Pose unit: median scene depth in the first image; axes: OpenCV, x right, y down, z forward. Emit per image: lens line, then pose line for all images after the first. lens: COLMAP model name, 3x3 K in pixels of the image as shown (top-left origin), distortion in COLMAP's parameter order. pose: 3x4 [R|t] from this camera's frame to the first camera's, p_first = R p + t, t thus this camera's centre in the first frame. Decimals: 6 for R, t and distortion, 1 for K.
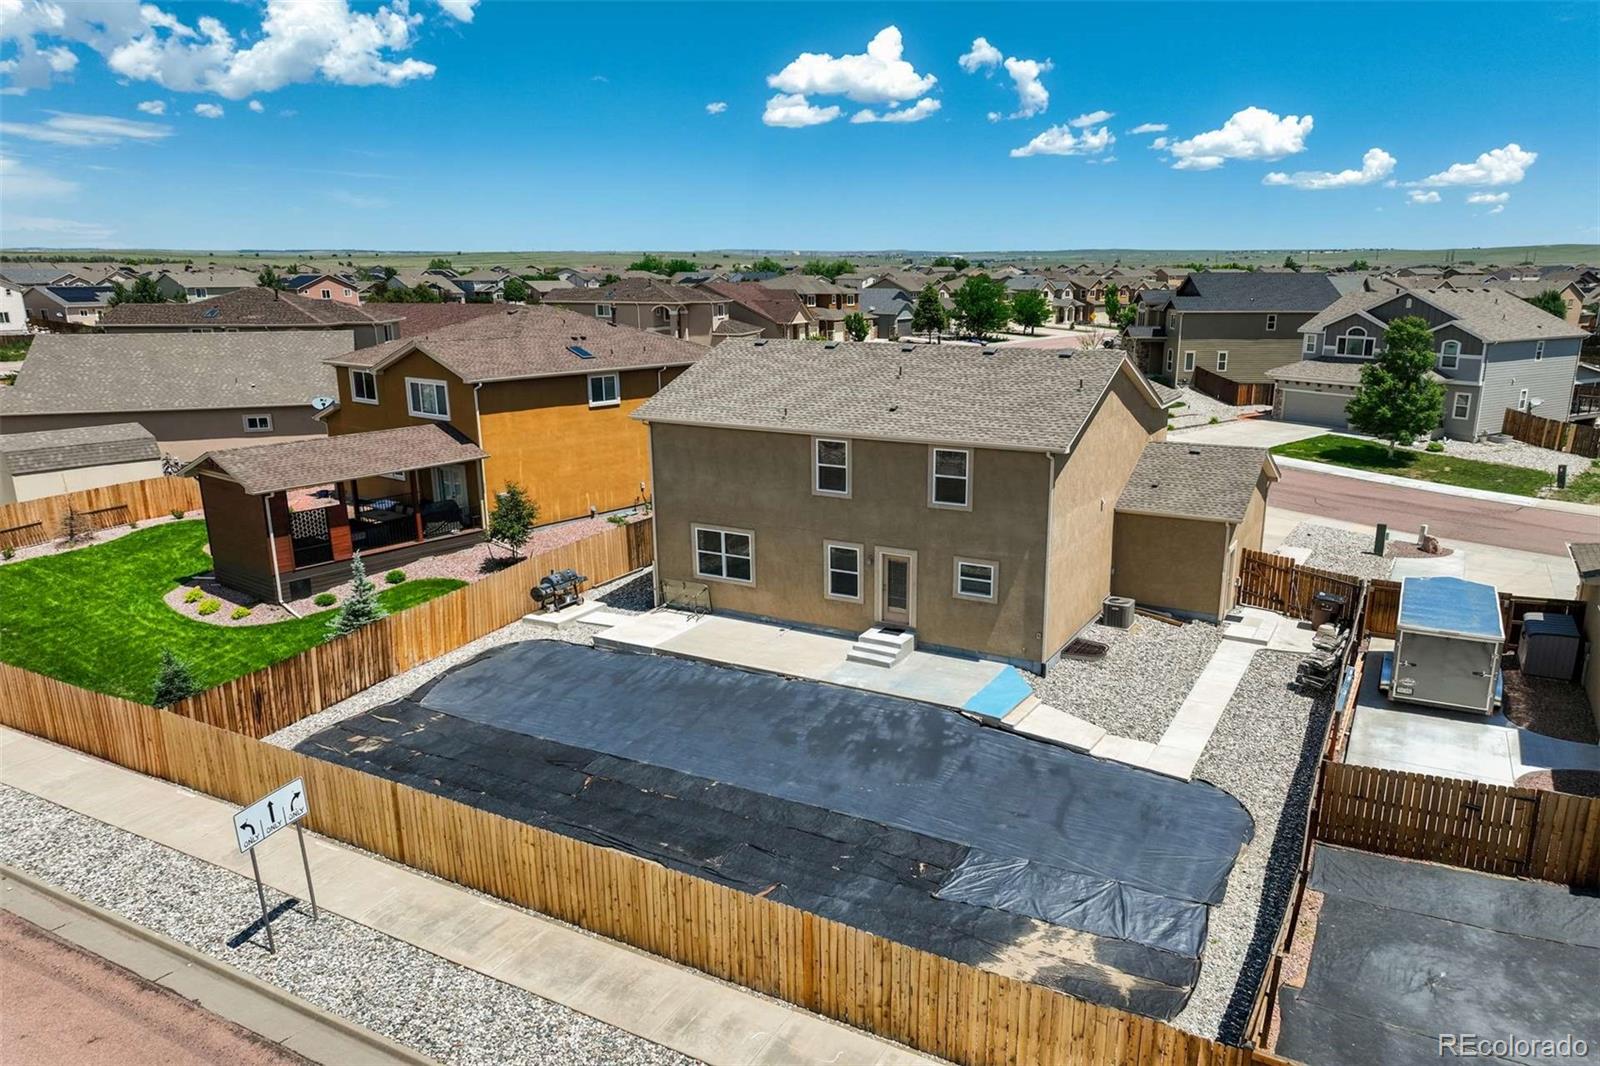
lens RADIAL K [[1122.7, 0, 793.9], [0, 1122.7, 527.8], [0, 0, 1]] dist [-0.006440, 0.013481]
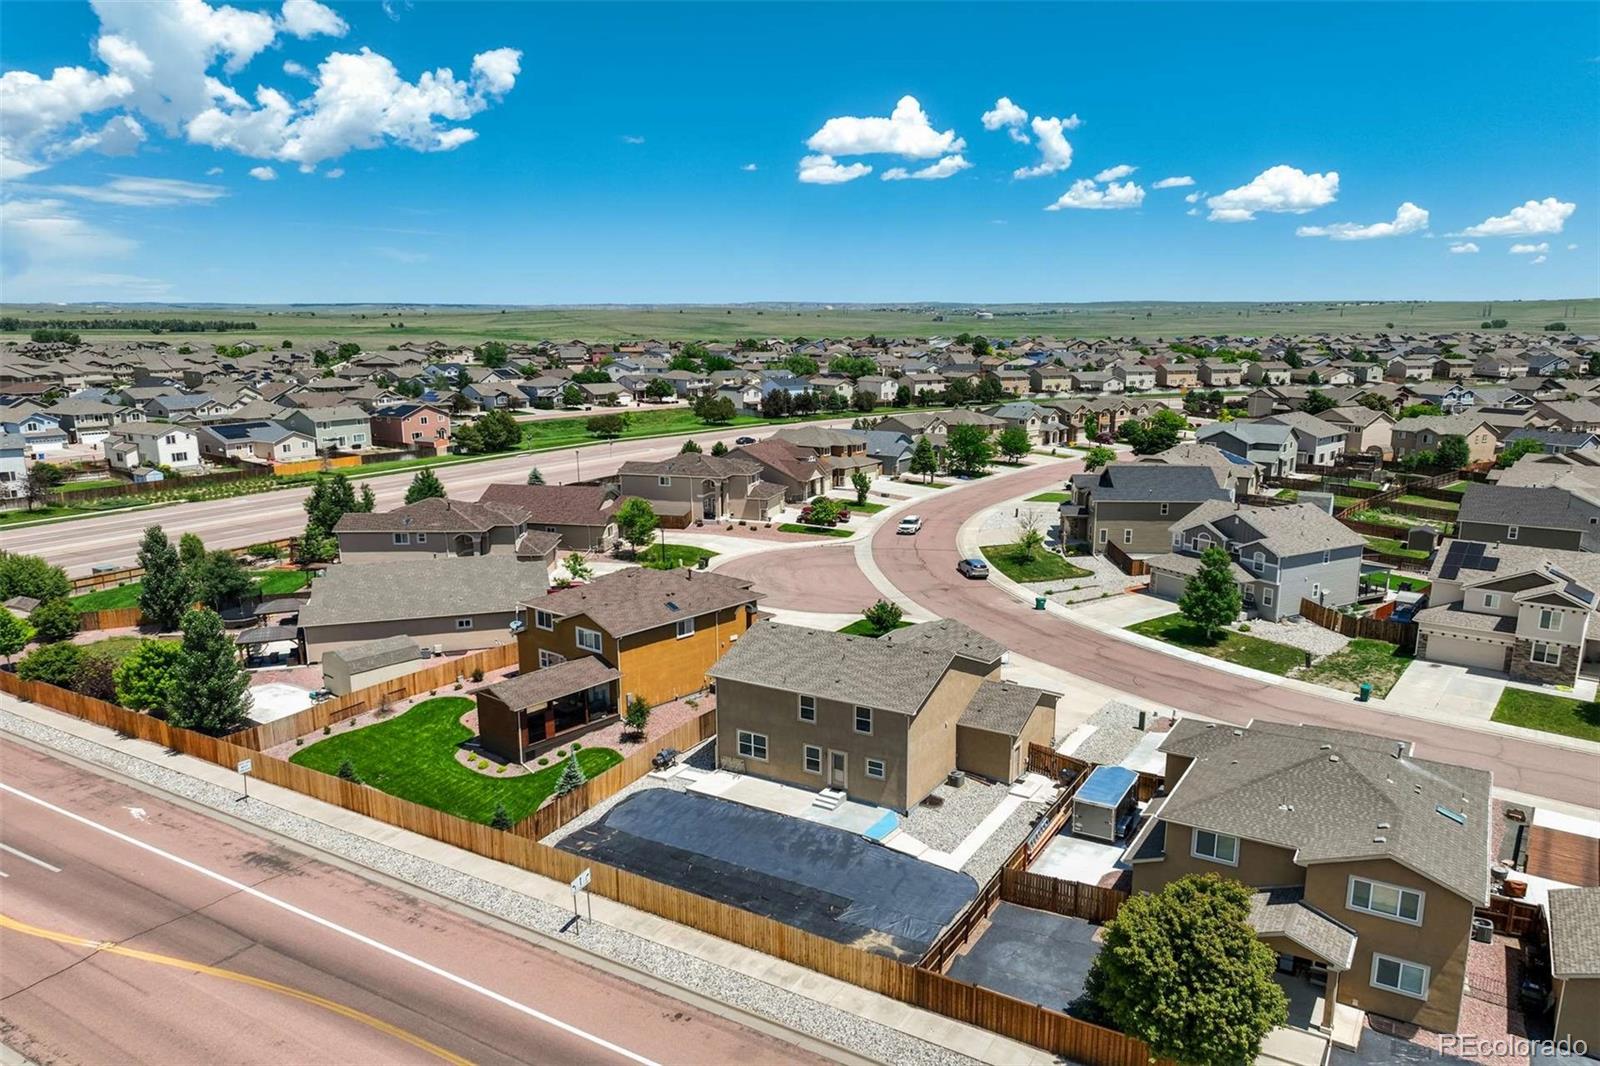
lens RADIAL K [[1122.7, 0, 797.7], [0, 1122.7, 544.3], [0, 0, 1]] dist [-0.006440, 0.013481]
pose [[0.999624, 0.014292, -0.023395, 0.051526], [-0.014866, 0.999588, -0.024558, -0.256490], [0.023035, 0.024896, 0.999425, -0.877136]]
